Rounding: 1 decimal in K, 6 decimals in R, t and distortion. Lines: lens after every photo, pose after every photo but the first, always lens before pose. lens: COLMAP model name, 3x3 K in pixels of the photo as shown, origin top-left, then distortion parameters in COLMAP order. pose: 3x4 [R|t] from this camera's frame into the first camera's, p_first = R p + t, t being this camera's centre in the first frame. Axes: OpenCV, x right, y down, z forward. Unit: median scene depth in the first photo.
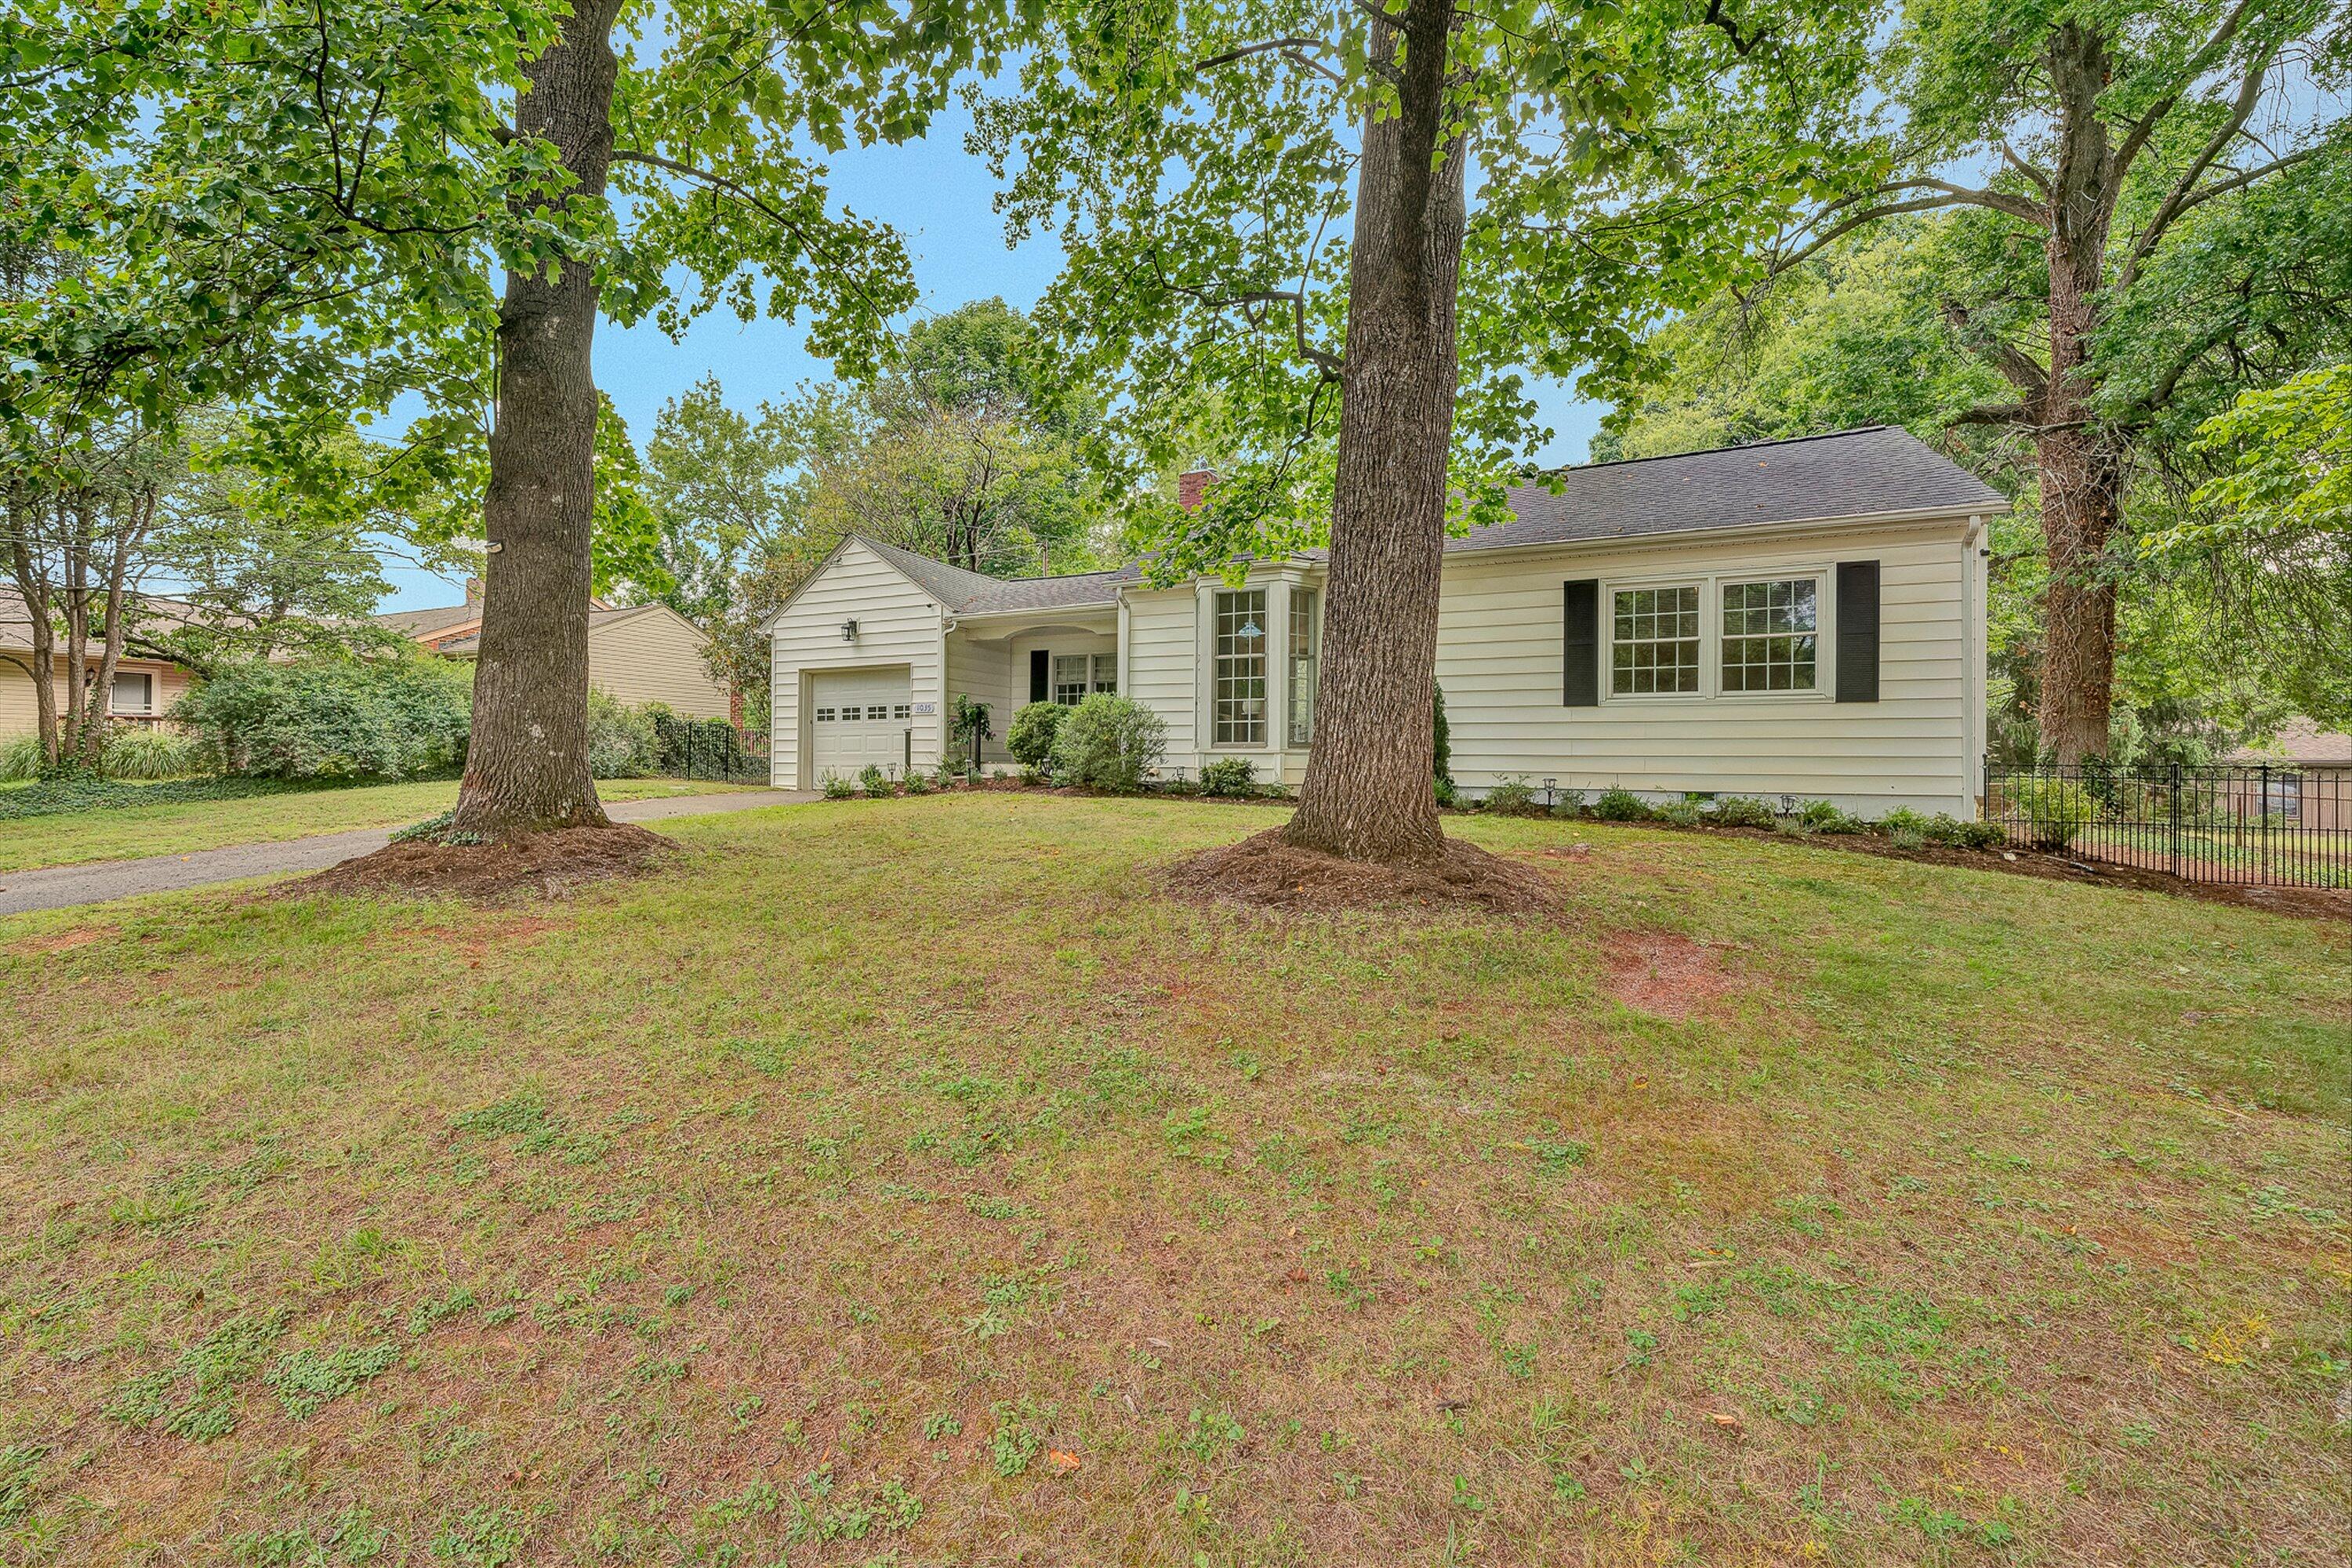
lens RADIAL K [[1057.6, 0, 1170.4], [0, 1057.6, 728.5], [0, 0, 1]] dist [-0.000045, 0.000353]
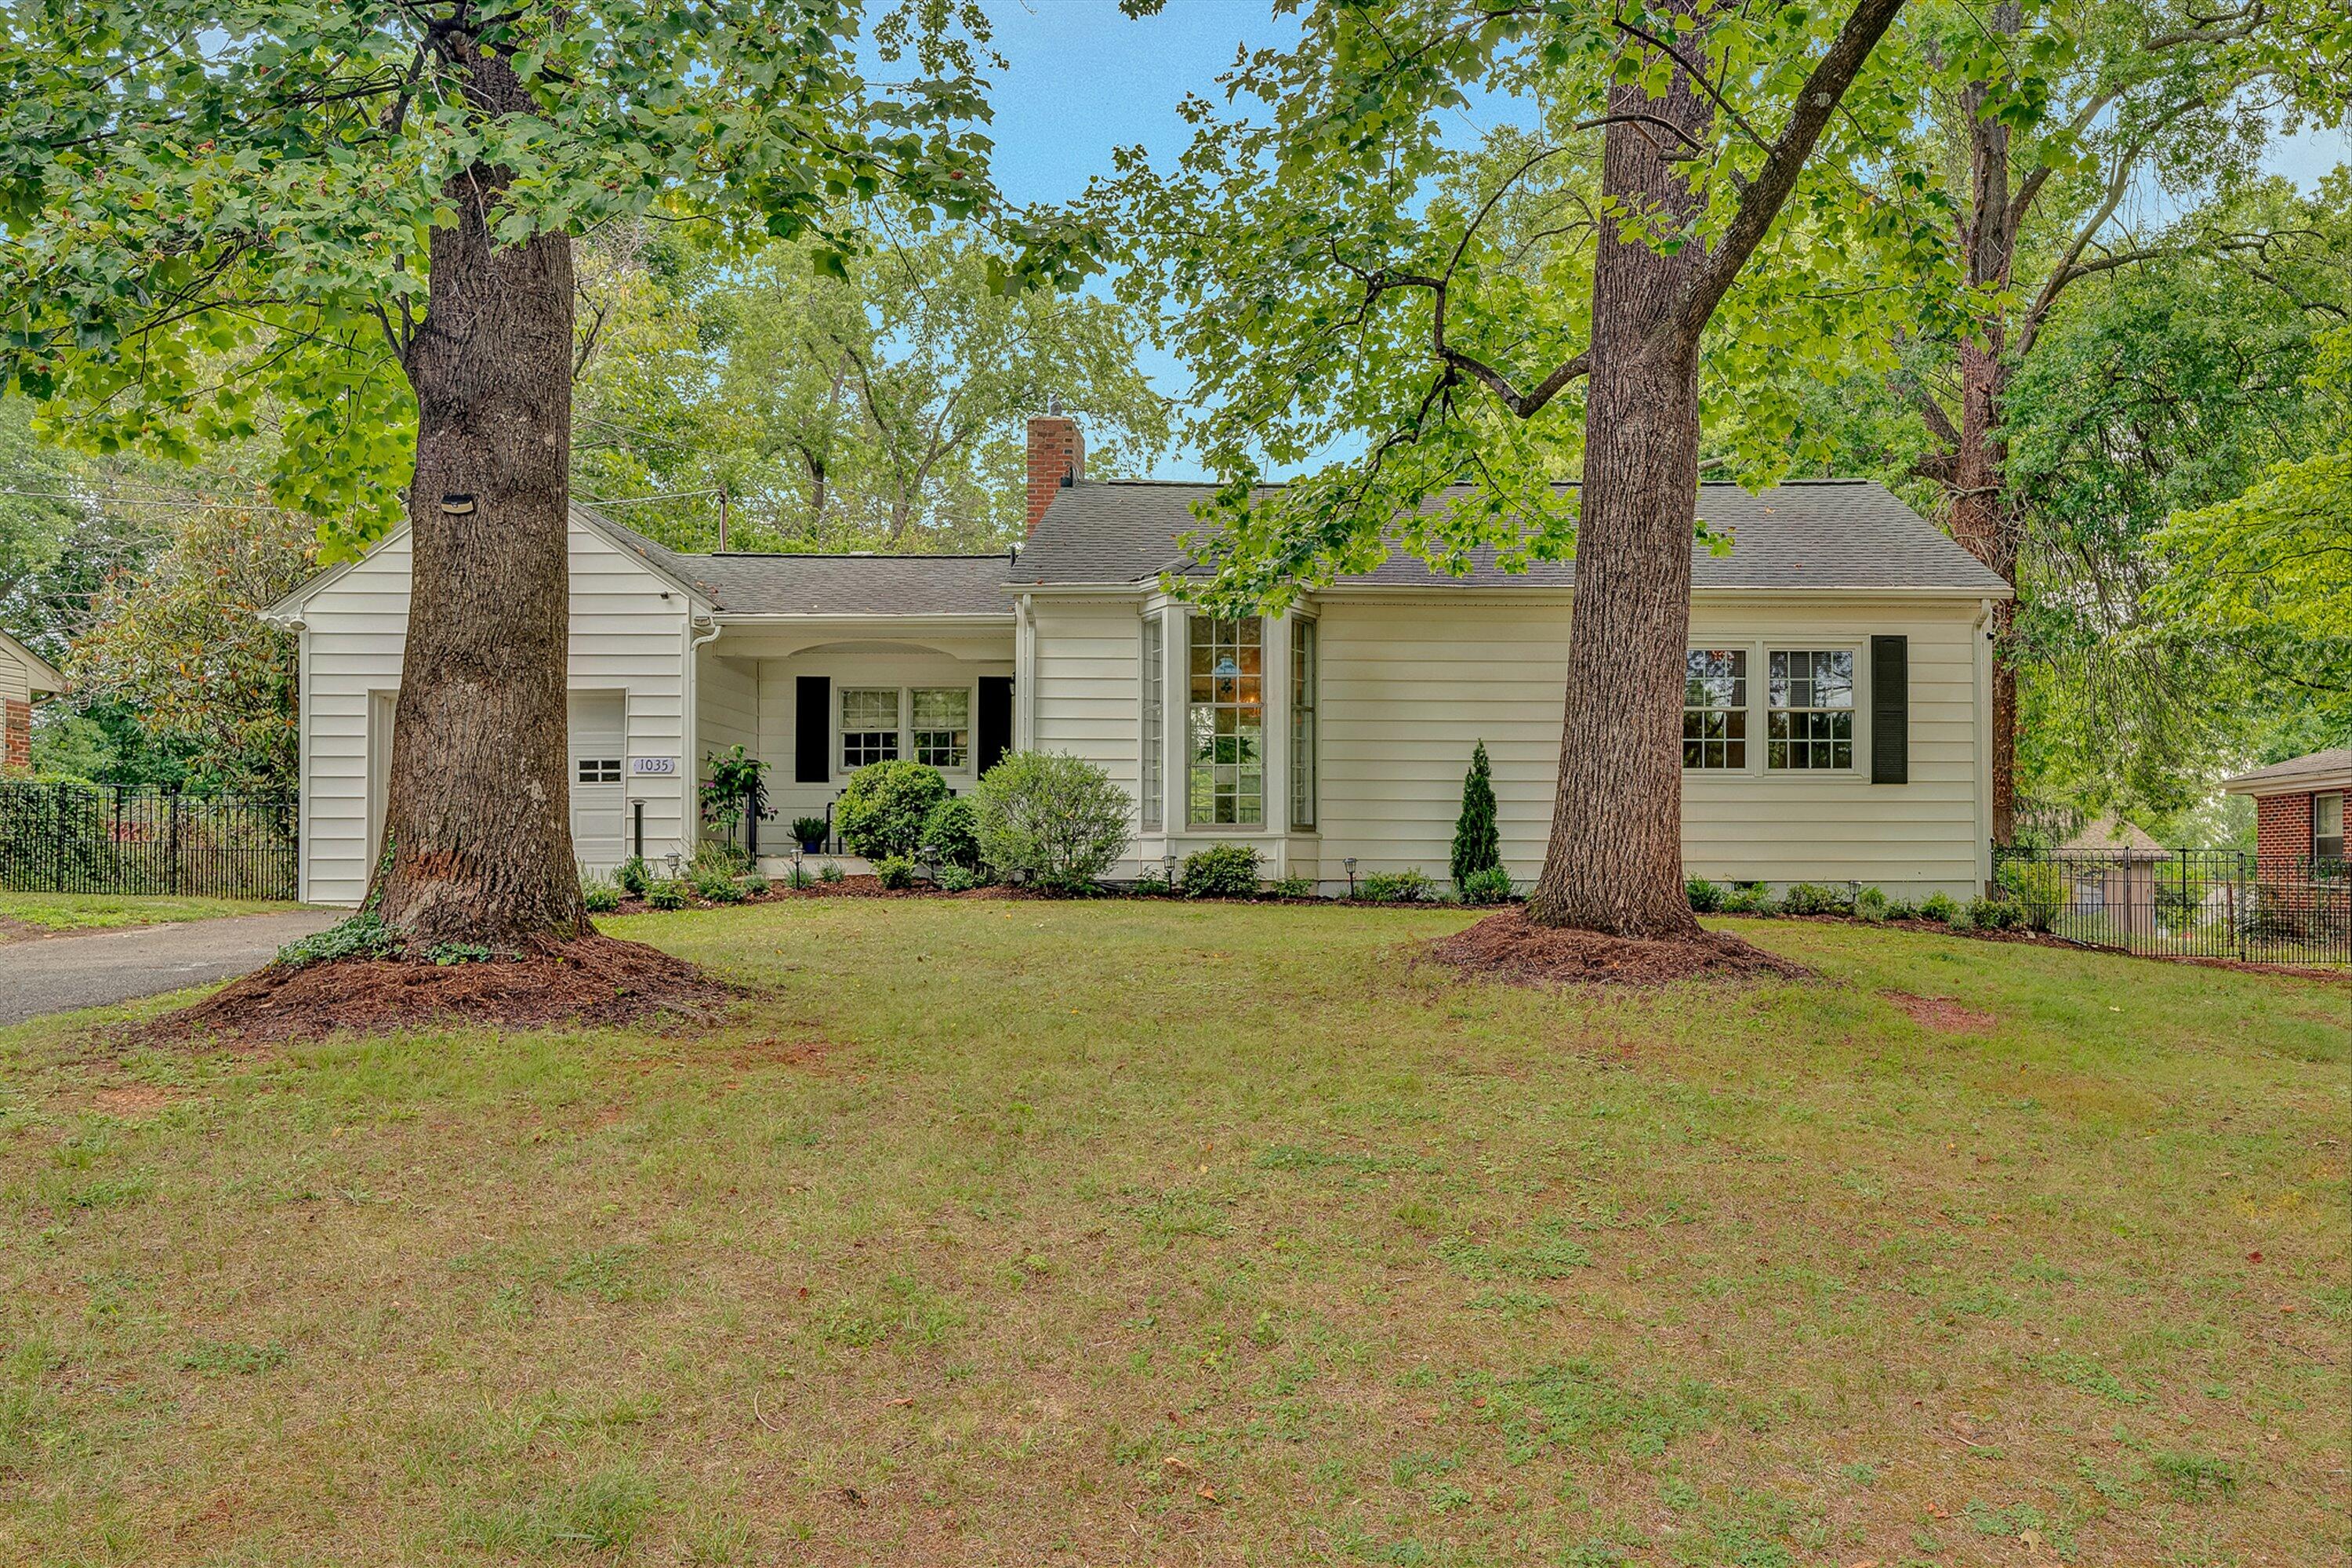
lens RADIAL K [[2697.4, 0, 1176.0], [0, 2697.4, 784.0], [0, 0, 1]] dist [-0.020824, -0.021806]
pose [[0.821264, 0.018617, 0.570245, -1.082825], [-0.006992, 0.999721, -0.022569, 0.029524], [-0.570506, 0.014548, 0.821165, -0.533820]]
